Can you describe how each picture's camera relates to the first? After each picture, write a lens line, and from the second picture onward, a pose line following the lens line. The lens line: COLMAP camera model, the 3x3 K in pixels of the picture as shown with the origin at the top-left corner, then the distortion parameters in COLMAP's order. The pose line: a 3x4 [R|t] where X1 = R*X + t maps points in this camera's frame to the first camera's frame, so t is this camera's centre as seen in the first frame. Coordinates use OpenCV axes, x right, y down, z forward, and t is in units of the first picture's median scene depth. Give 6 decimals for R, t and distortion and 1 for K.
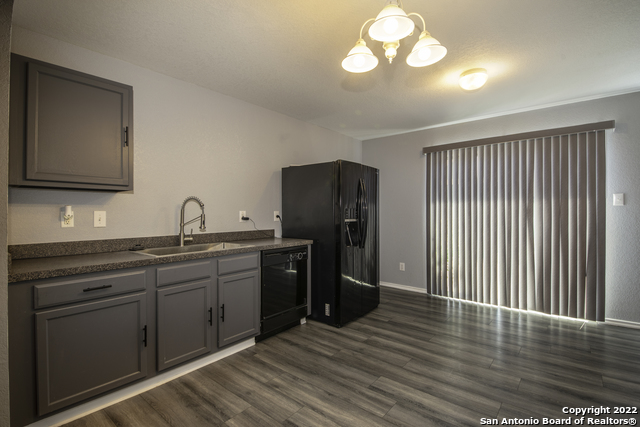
lens RADIAL K [[304.0, 0, 319.8], [0, 304.0, 213.5], [0, 0, 1]] dist [0.018154, -0.011988]
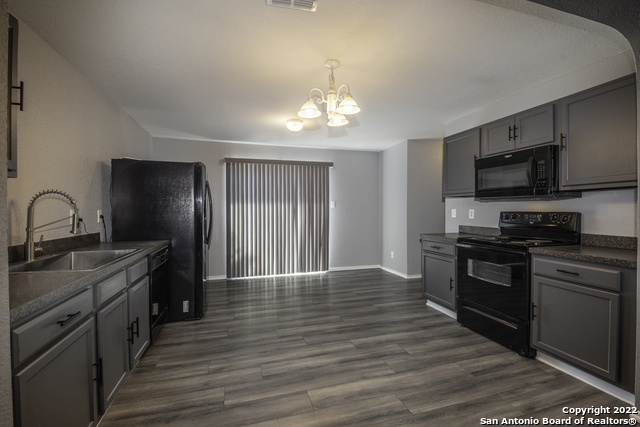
lens RADIAL K [[284.4, 0, 322.0], [0, 284.4, 211.5], [0, 0, 1]] dist [0.020658, -0.004330]
pose [[0.556175, -0.002769, 0.831061, -0.563200], [0.008670, 0.999959, -0.002471, 0.003016], [-0.831020, 0.008580, 0.556176, 0.084396]]
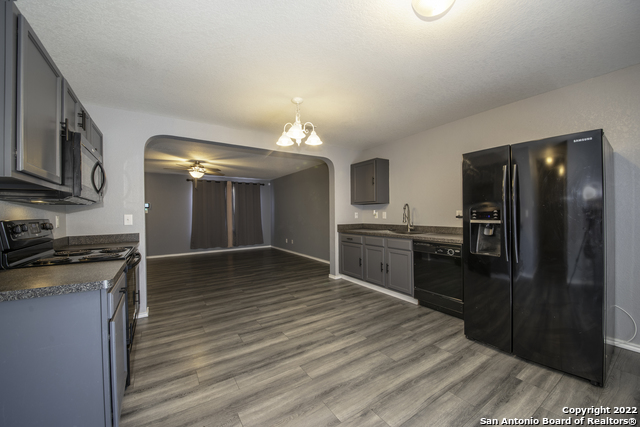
lens RADIAL K [[252.7, 0, 322.8], [0, 252.7, 212.3], [0, 0, 1]] dist [0.004454, -0.003097]
pose [[-0.293948, 0.004211, -0.955812, 0.970651], [0.004336, 0.999986, 0.003072, -0.008545], [0.955812, -0.003241, -0.293962, 0.858003]]
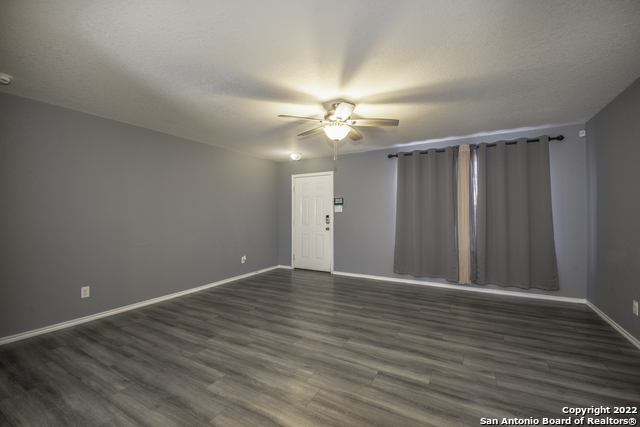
lens RADIAL K [[272.8, 0, 323.5], [0, 272.8, 213.7], [0, 0, 1]] dist [0.013845, -0.001527]
pose [[-0.983451, 0.003860, -0.181131, -0.326404], [0.002164, 0.999952, 0.009556, -0.004088], [0.181159, 0.009006, -0.983413, 0.365595]]
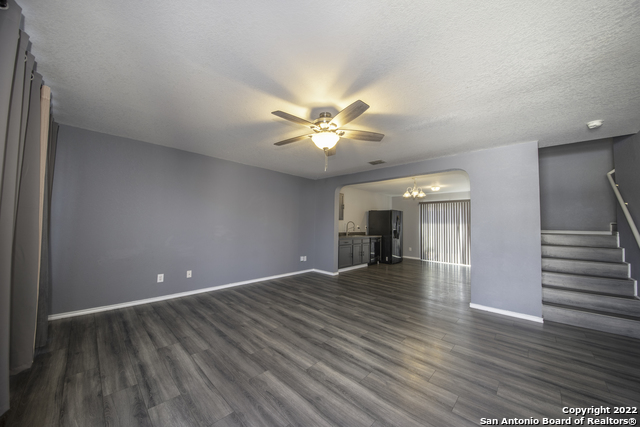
lens RADIAL K [[223.6, 0, 323.8], [0, 223.6, 214.0], [0, 0, 1]] dist [0.001968, -0.001960]
pose [[0.998065, 0.018877, -0.059247, -0.509421], [-0.022239, 0.998148, -0.056613, 0.012839], [0.058069, 0.057821, 0.996637, -1.345192]]
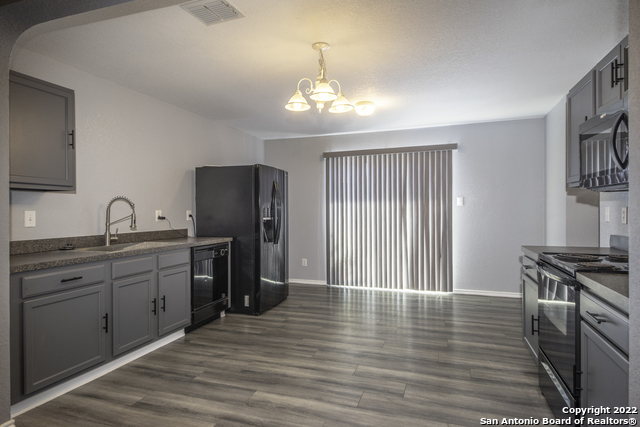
lens RADIAL K [[370.2, 0, 320.4], [0, 370.2, 214.6], [0, 0, 1]] dist [0.061965, -0.002763]
pose [[0.935136, -0.007118, 0.354218, -0.214249], [0.006016, 0.999973, 0.004212, 0.003541], [-0.354238, -0.001807, 0.935153, -0.368118]]
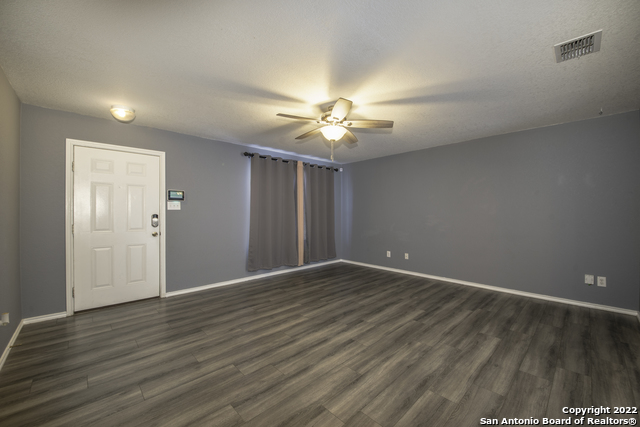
lens RADIAL K [[252.7, 0, 321.5], [0, 252.7, 212.1], [0, 0, 1]] dist [0.004454, -0.003097]
pose [[-0.110716, -0.004303, -0.993843, 0.379891], [-0.009765, 0.999947, -0.003242, 0.009607], [0.993804, 0.009346, -0.110753, -0.524274]]
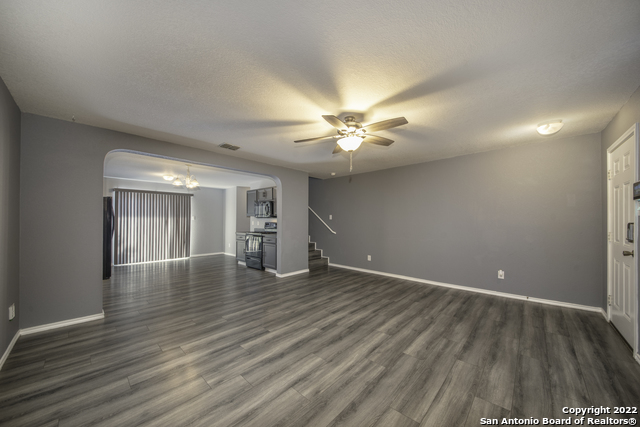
lens RADIAL K [[223.6, 0, 317.3], [0, 223.6, 215.3], [0, 0, 1]] dist [0.001968, -0.001960]
pose [[0.072855, 0.026578, 0.996988, -1.391793], [0.011128, 0.999561, -0.027460, 0.006156], [-0.997280, 0.013095, 0.072527, -0.521958]]
